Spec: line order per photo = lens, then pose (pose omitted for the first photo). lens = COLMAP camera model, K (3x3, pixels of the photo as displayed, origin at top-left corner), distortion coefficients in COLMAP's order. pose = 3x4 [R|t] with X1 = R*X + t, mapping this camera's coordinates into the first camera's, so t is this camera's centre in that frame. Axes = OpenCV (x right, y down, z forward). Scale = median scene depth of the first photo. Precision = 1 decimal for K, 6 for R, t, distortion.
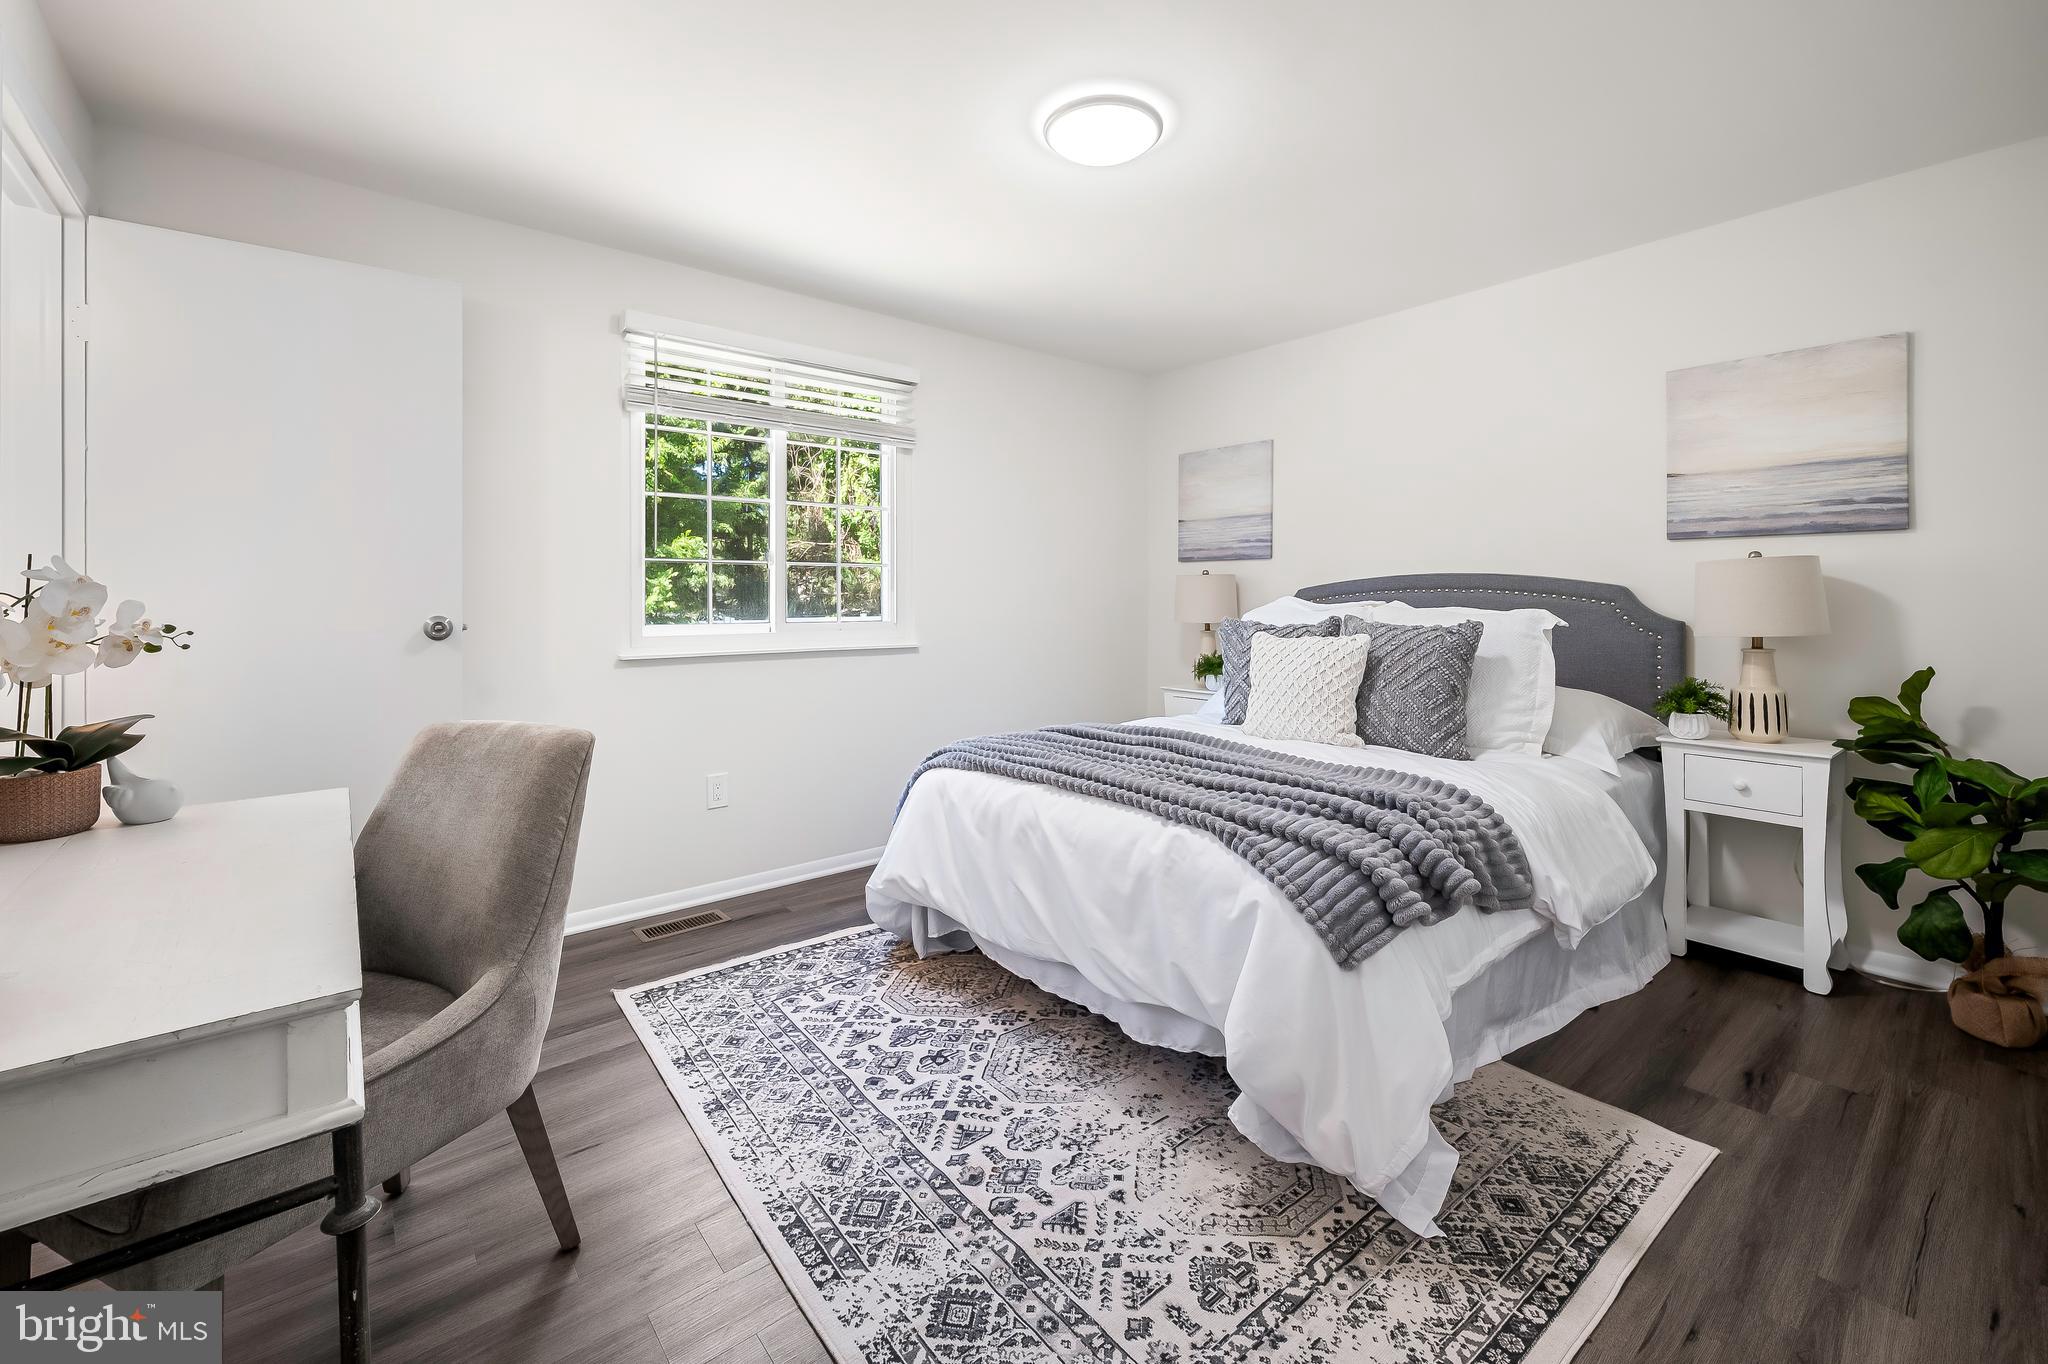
lens RADIAL K [[836.6, 0, 1019.3], [0, 836.6, 613.7], [0, 0, 1]] dist [-0.000188, 0.003372]
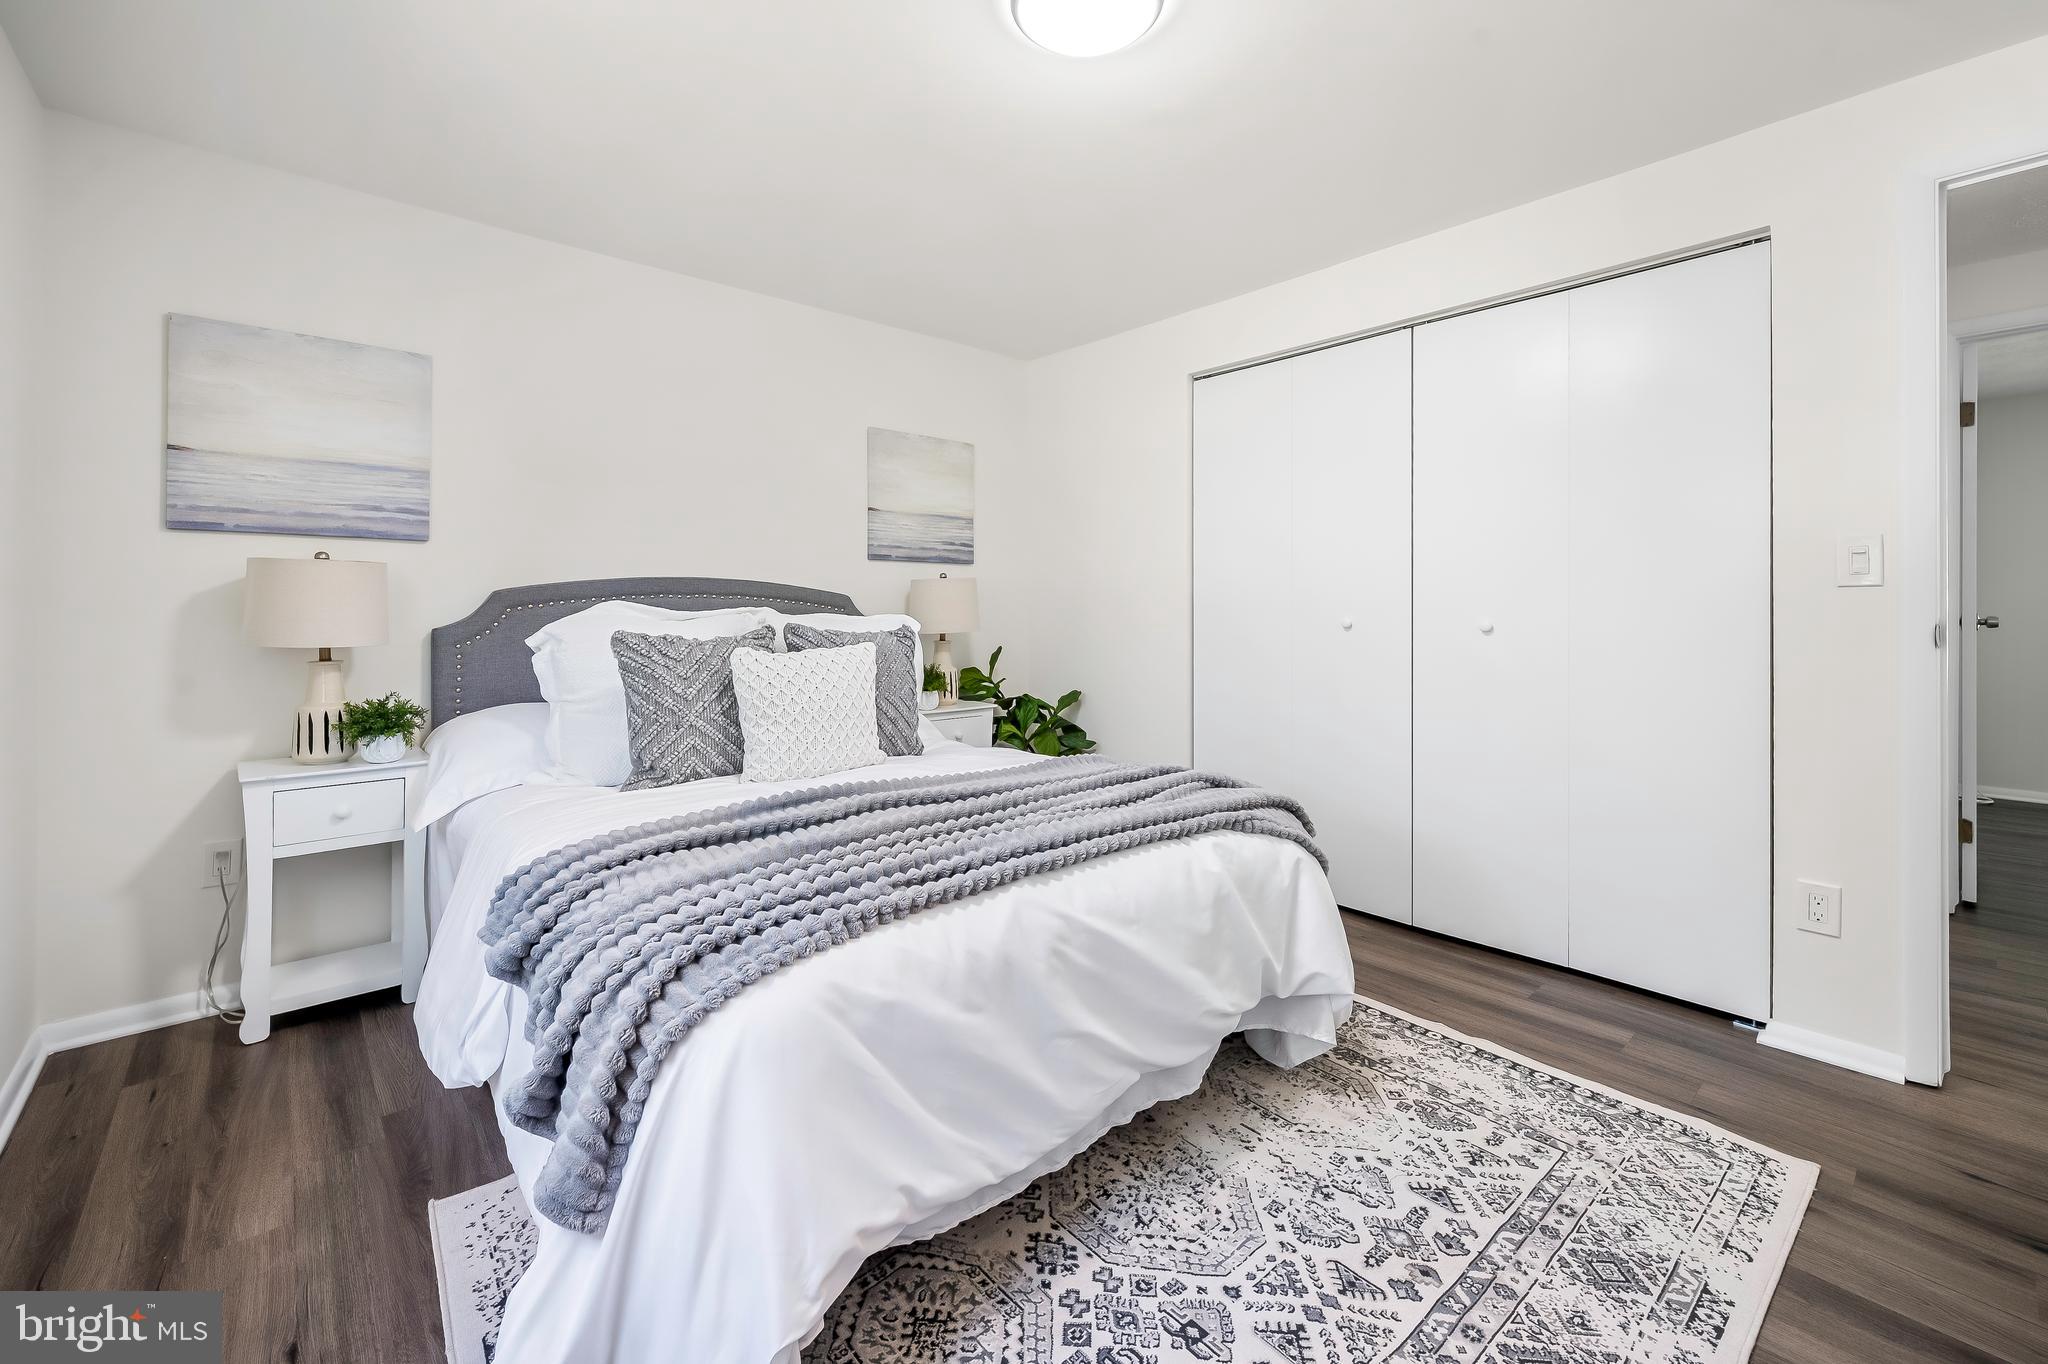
lens RADIAL K [[836.6, 0, 1019.3], [0, 836.6, 613.7], [0, 0, 1]] dist [-0.000188, 0.003372]
pose [[-0.024637, -0.014123, 0.999597, -0.823033], [0.008622, 0.999860, 0.014339, -0.034092], [-0.999659, 0.008972, -0.024512, 1.293163]]
